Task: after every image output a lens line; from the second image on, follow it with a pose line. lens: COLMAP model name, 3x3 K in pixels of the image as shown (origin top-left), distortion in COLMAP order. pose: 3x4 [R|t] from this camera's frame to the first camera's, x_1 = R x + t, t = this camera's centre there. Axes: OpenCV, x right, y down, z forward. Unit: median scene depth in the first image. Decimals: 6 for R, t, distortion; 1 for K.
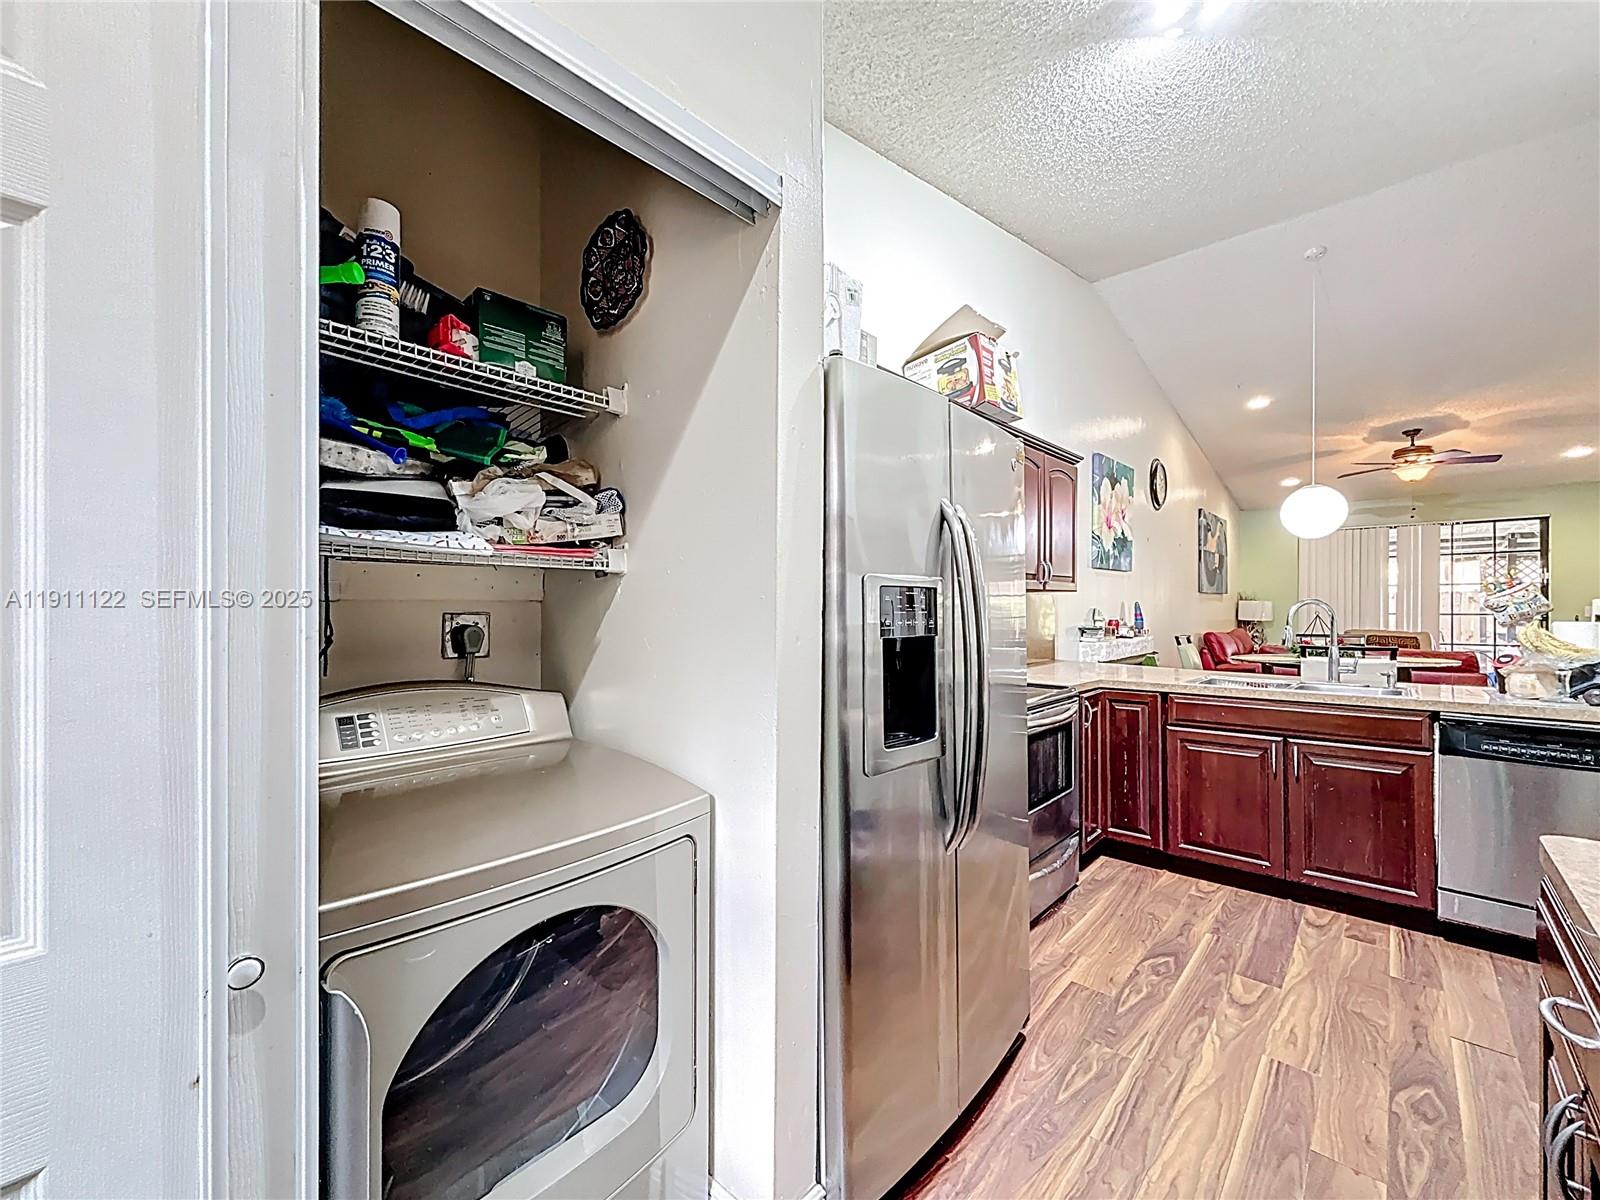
lens RADIAL K [[645.3, 0, 796.5], [0, 645.3, 603.2], [0, 0, 1]] dist [-0.001776, 0.000451]
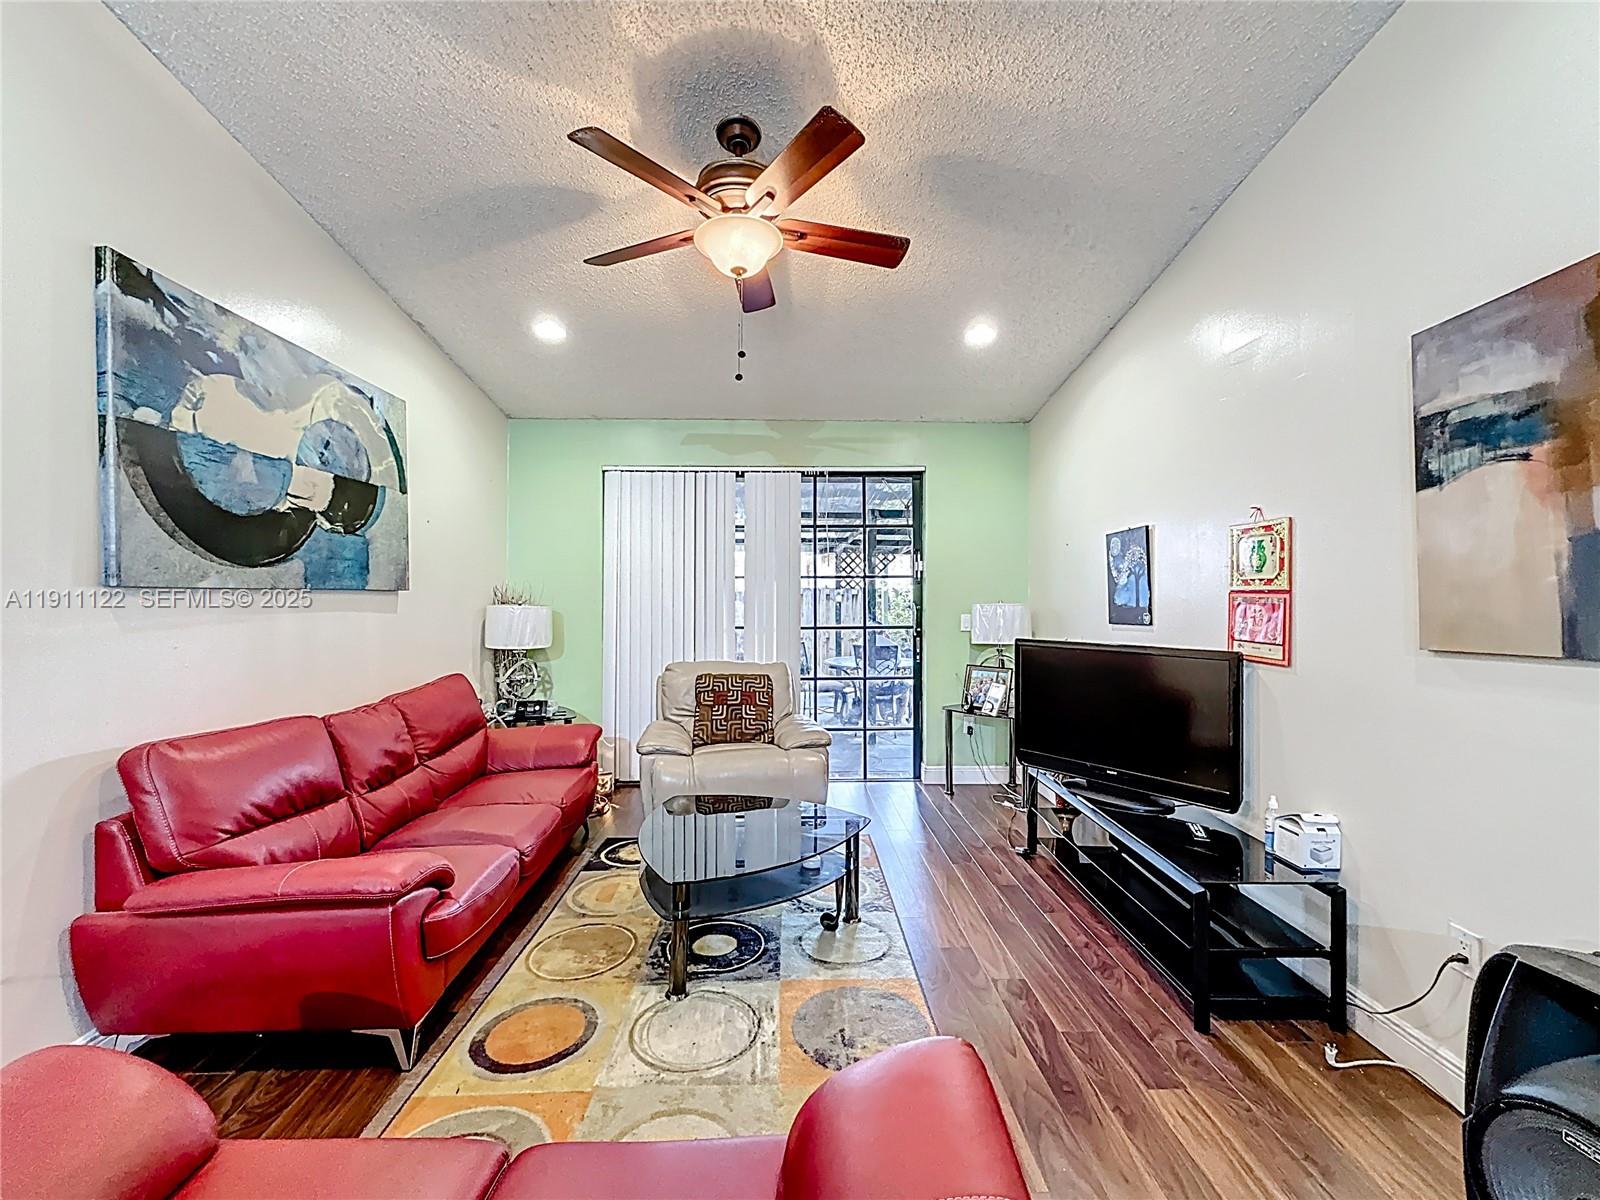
lens RADIAL K [[645.3, 0, 794.8], [0, 645.3, 598.6], [0, 0, 1]] dist [-0.001776, 0.000451]
pose [[0.711744, -0.009463, 0.702376, 1.632220], [0.007848, 0.999954, 0.005519, -0.036005], [-0.702396, 0.001583, 0.711785, 1.646129]]
